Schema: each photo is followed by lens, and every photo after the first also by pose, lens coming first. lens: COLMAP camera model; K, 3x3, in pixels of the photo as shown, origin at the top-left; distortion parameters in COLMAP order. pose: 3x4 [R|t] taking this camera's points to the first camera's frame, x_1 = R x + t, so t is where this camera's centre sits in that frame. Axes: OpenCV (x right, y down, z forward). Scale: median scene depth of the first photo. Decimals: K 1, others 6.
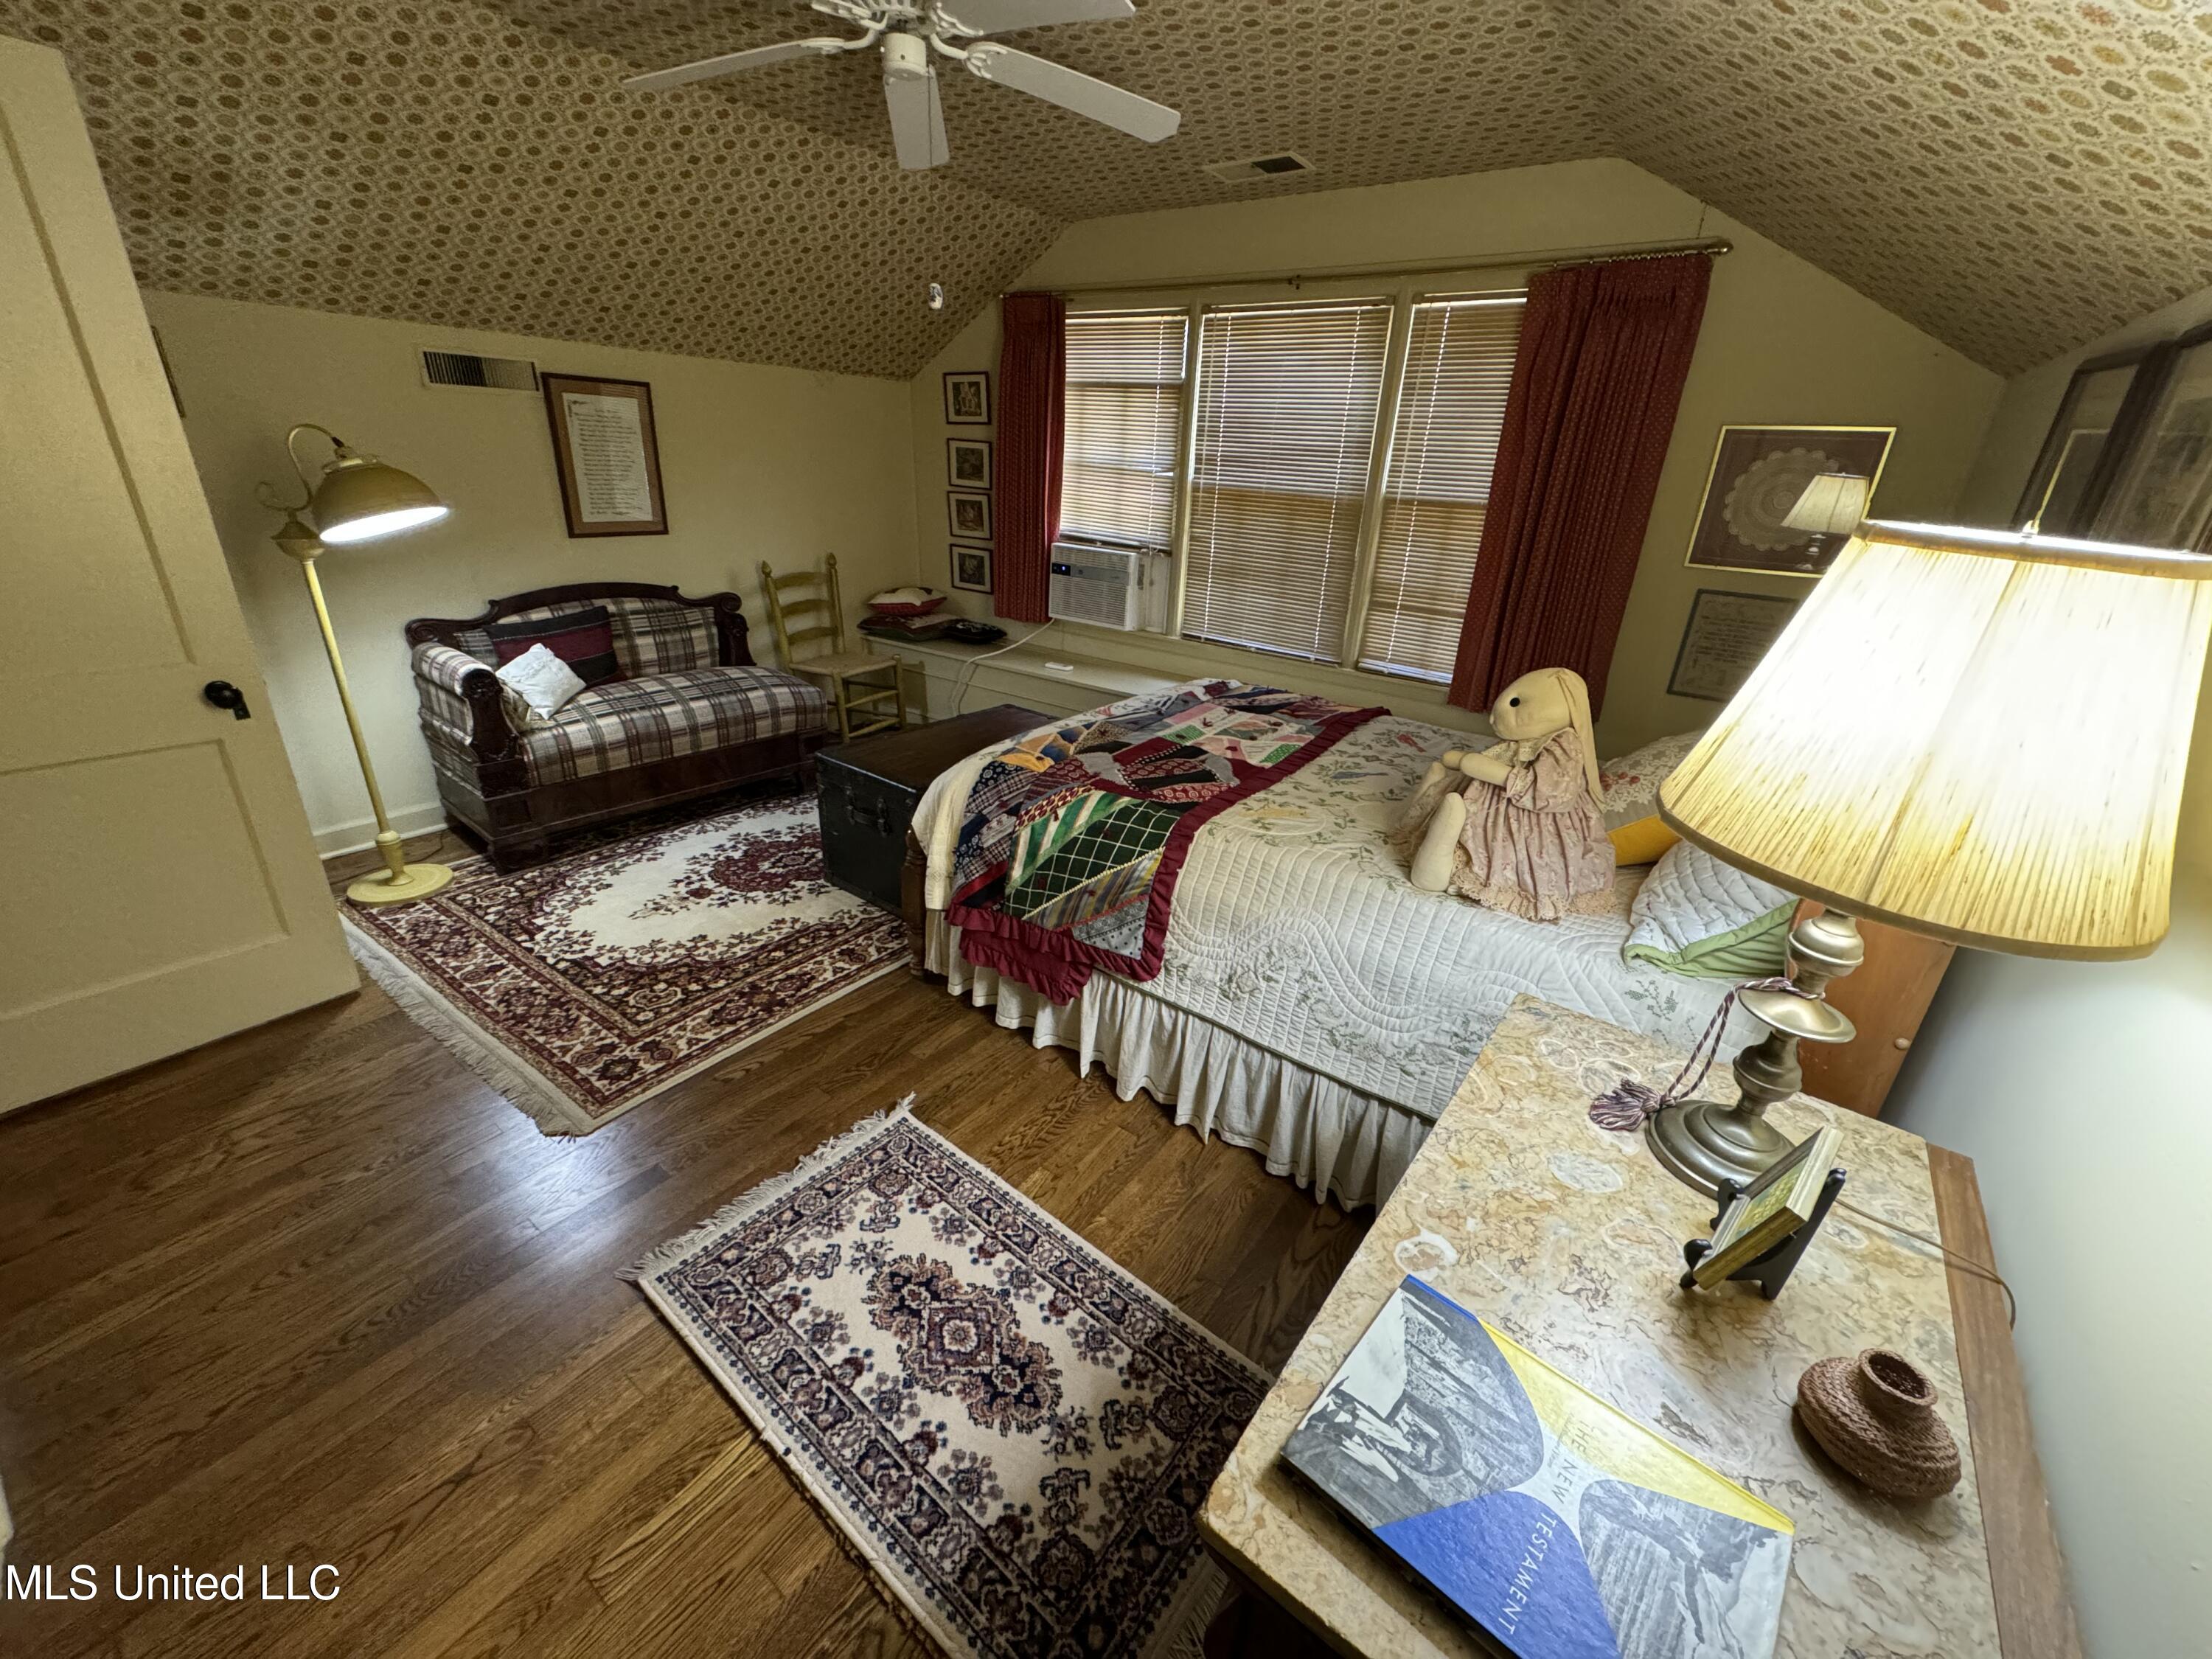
lens RADIAL K [[882.5, 0, 1104.8], [0, 882.5, 825.6], [0, 0, 1]] dist [0.000461, 0.000258]
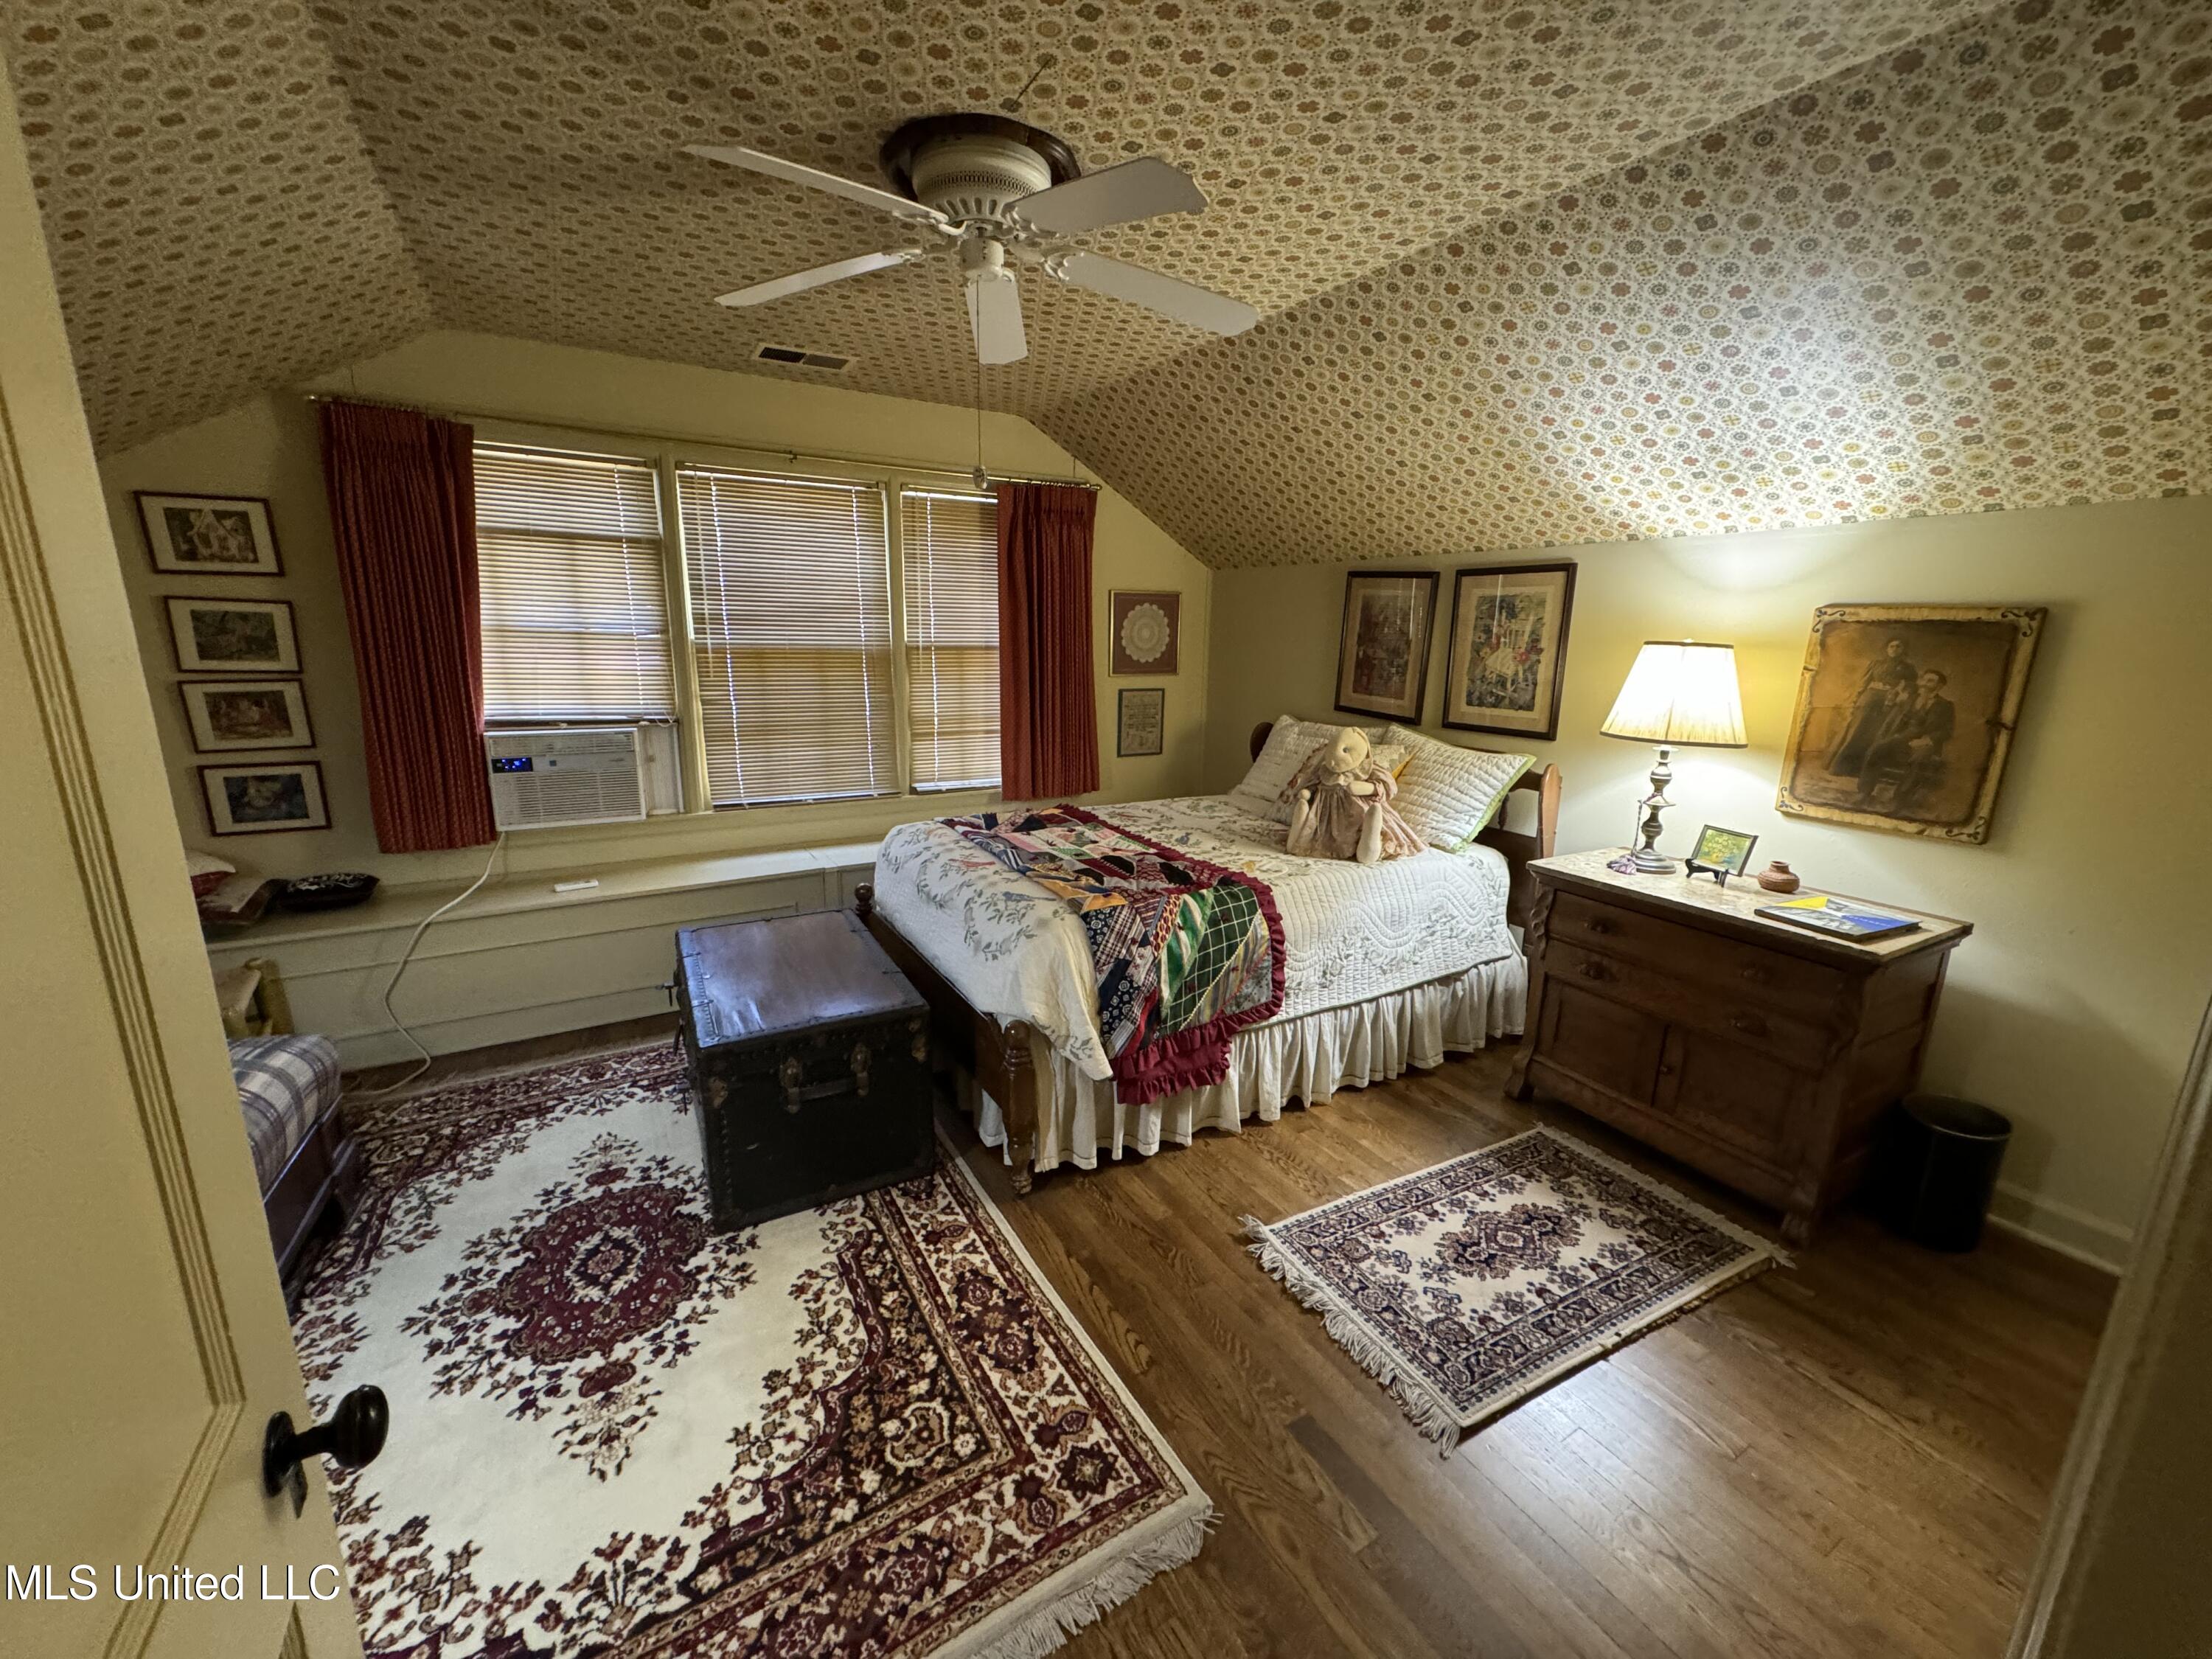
lens RADIAL K [[882.5, 0, 1105.7], [0, 882.5, 828.1], [0, 0, 1]] dist [0.000461, 0.000258]
pose [[0.391920, -0.243790, 0.887111, -0.870623], [0.359512, 0.928164, 0.096242, -0.222020], [-0.846847, 0.281208, 0.451411, 0.431068]]
